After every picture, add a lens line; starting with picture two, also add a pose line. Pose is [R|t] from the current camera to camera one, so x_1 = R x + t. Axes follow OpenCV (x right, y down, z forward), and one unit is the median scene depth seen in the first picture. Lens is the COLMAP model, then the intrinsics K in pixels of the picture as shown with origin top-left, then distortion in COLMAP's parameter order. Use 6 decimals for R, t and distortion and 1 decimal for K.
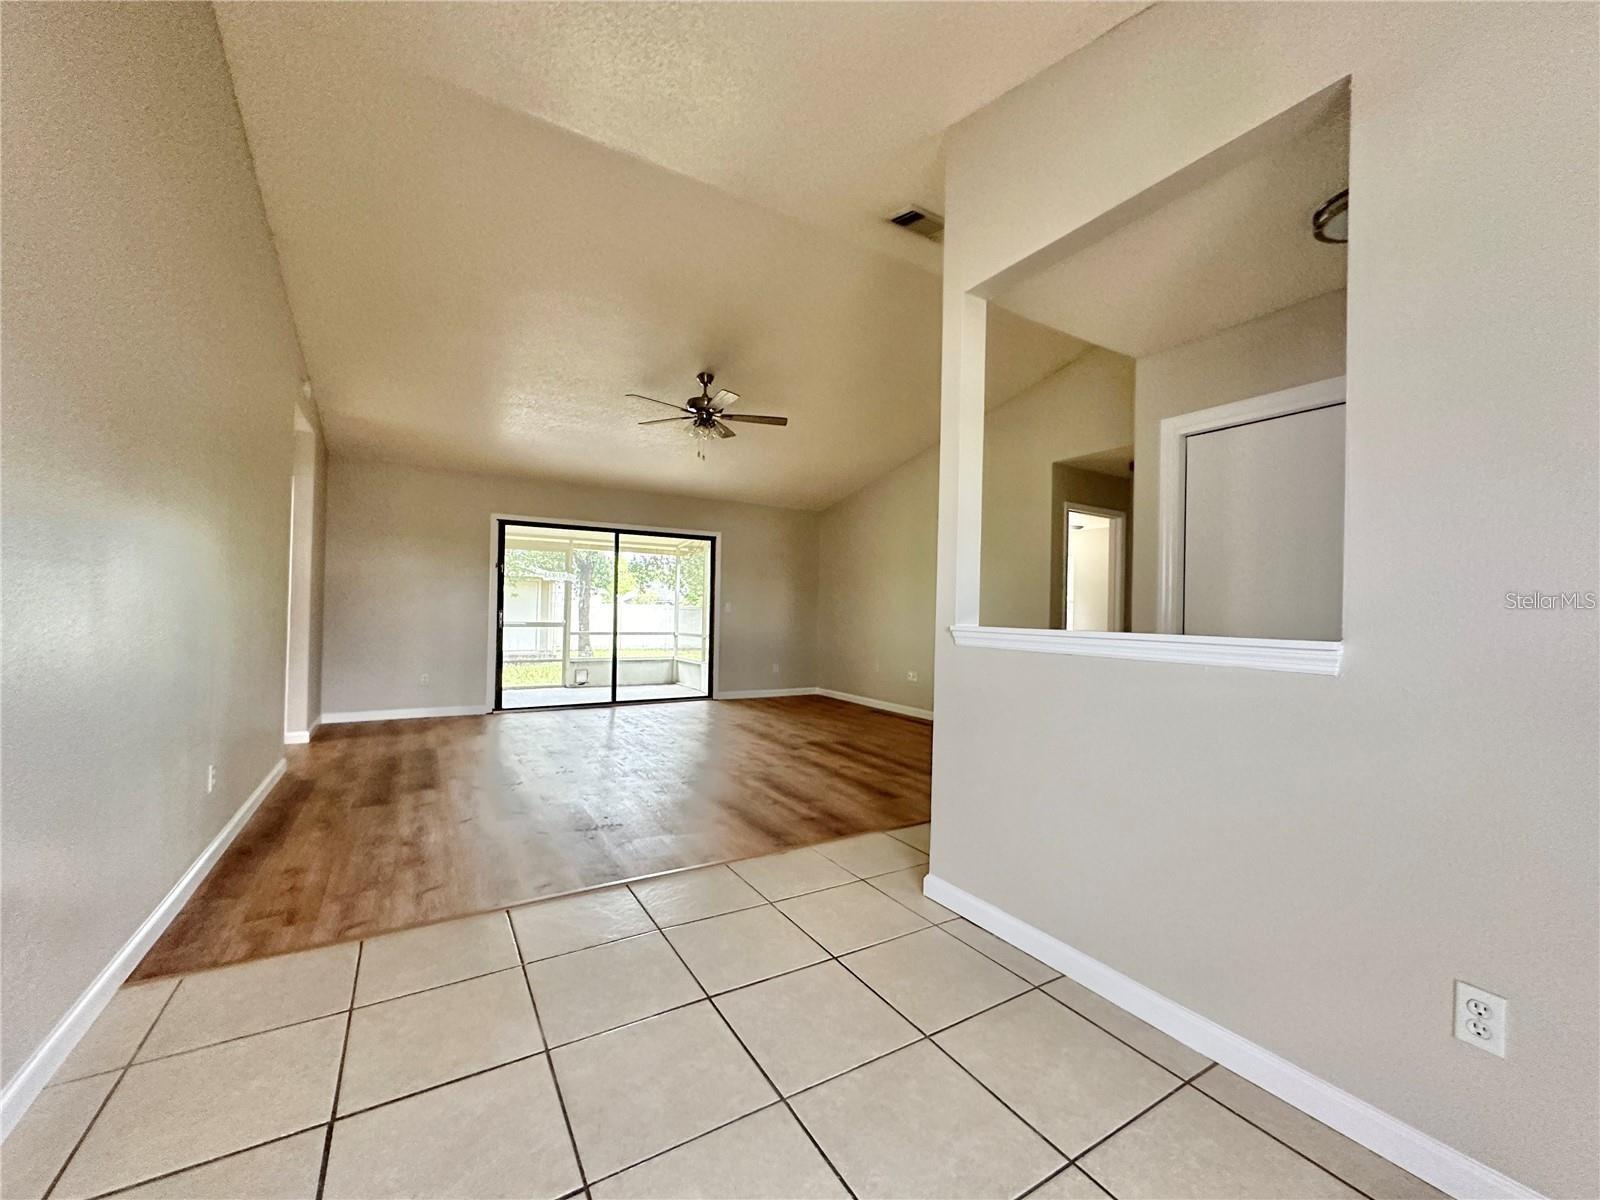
lens RADIAL K [[635.4, 0, 803.4], [0, 635.4, 602.0], [0, 0, 1]] dist [-0.002159, -0.000094]
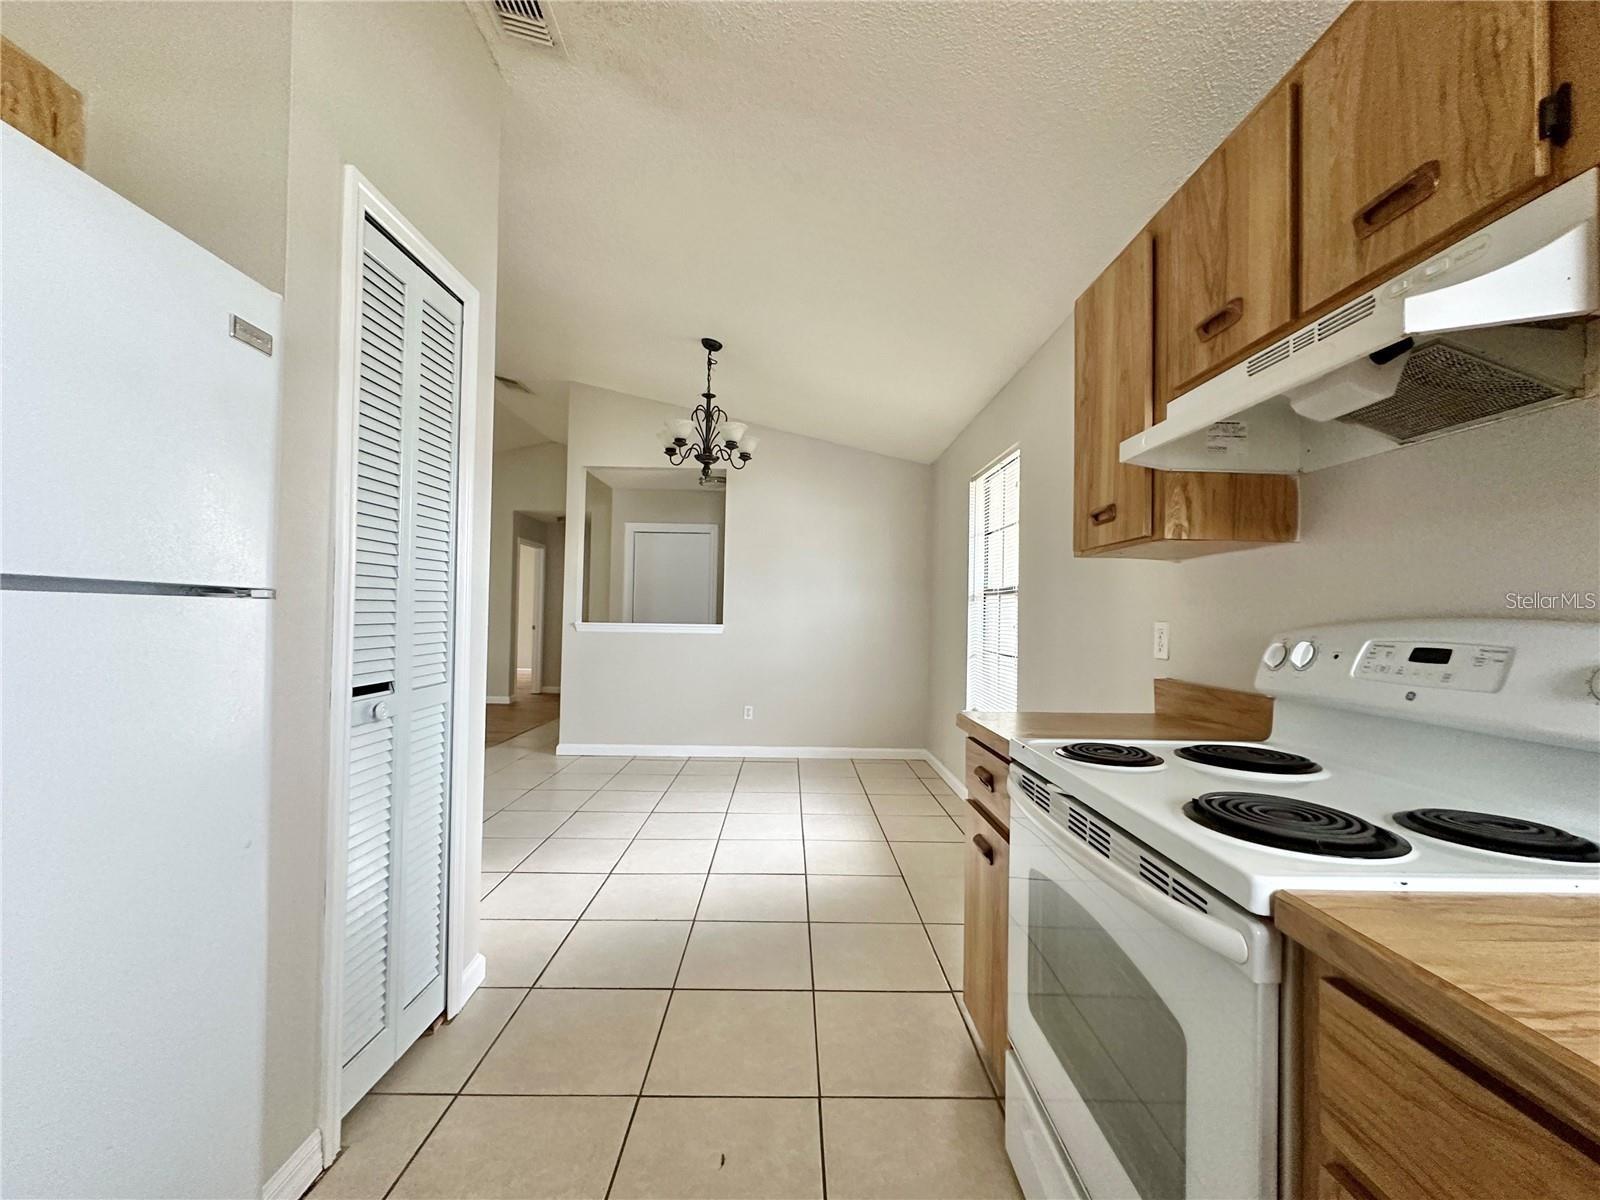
lens RADIAL K [[635.4, 0, 803.4], [0, 635.4, 602.0], [0, 0, 1]] dist [-0.002159, -0.000094]
pose [[0.502670, 0.003999, 0.864469, -0.567862], [-0.012978, 0.999912, 0.002921, -0.021330], [-0.864381, -0.012688, 0.502677, -0.339762]]
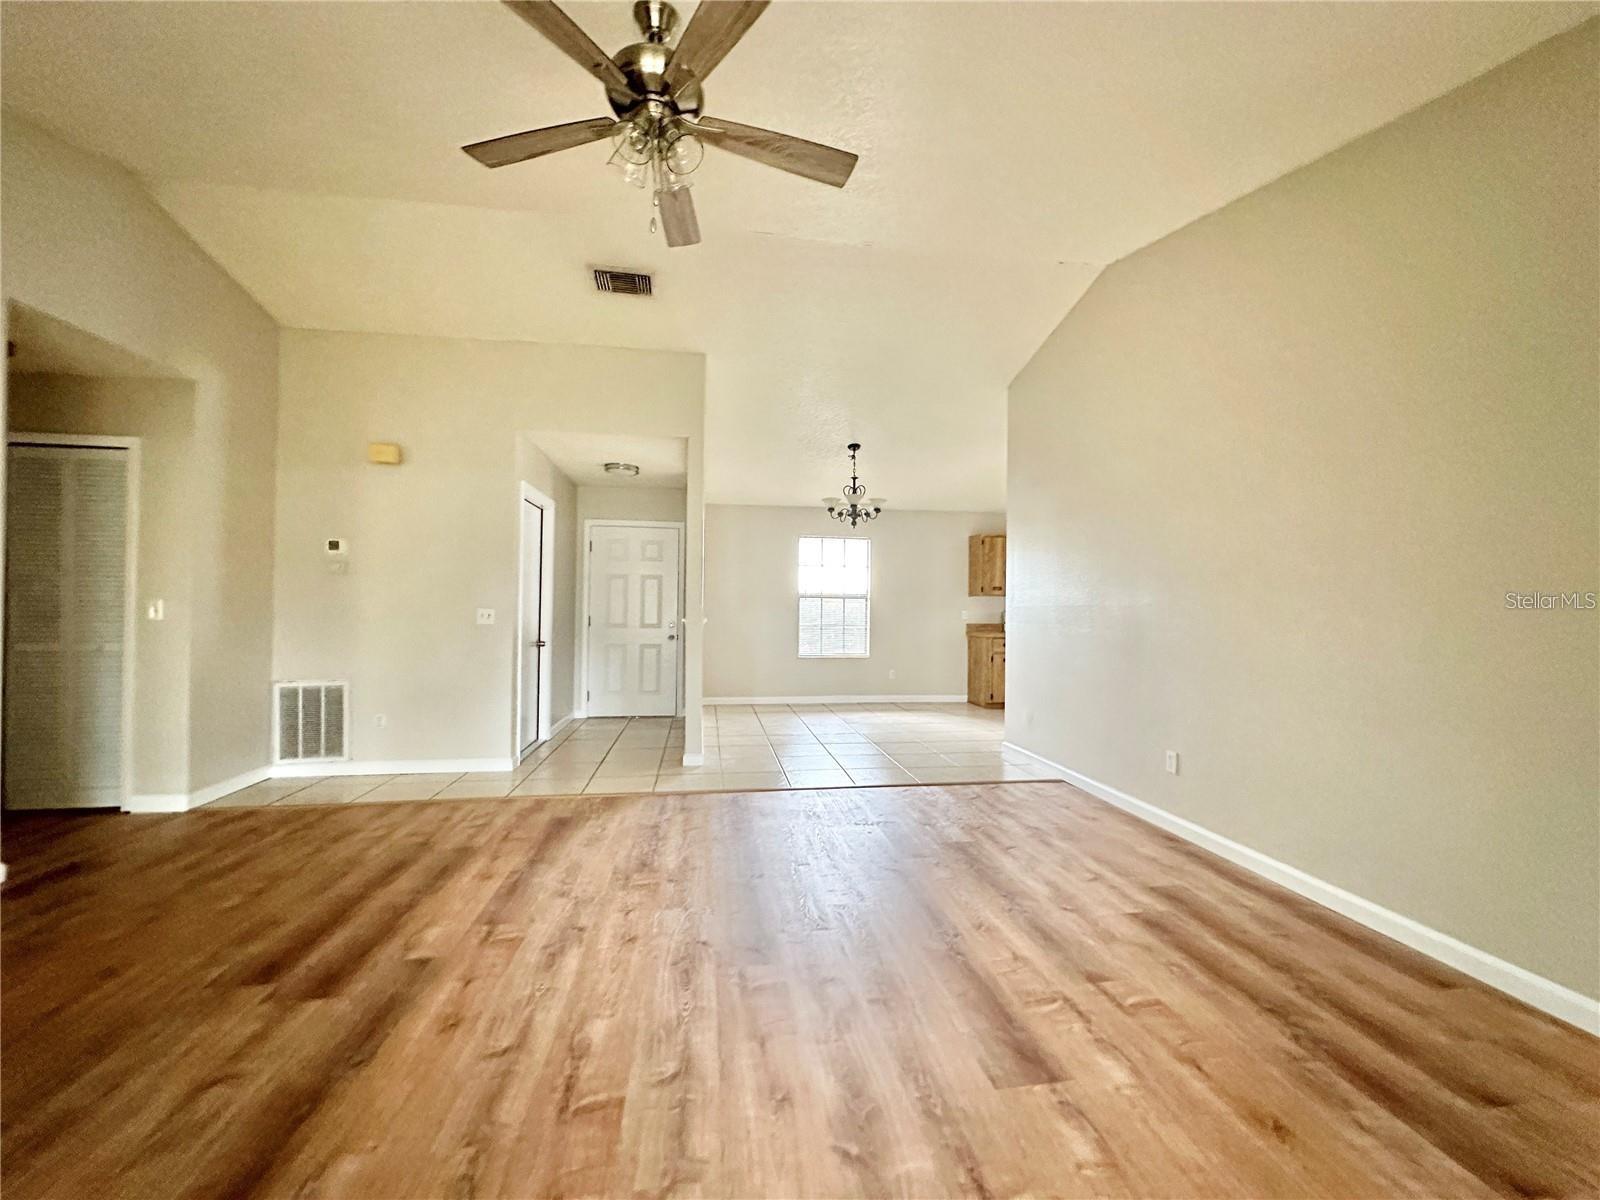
lens RADIAL K [[635.4, 0, 803.4], [0, 635.4, 602.0], [0, 0, 1]] dist [-0.002159, -0.000094]
pose [[-0.922230, -0.026924, 0.385702, -0.378696], [-0.033450, 0.999388, -0.010220, -0.001592], [-0.385191, -0.022327, -0.922567, 1.264298]]
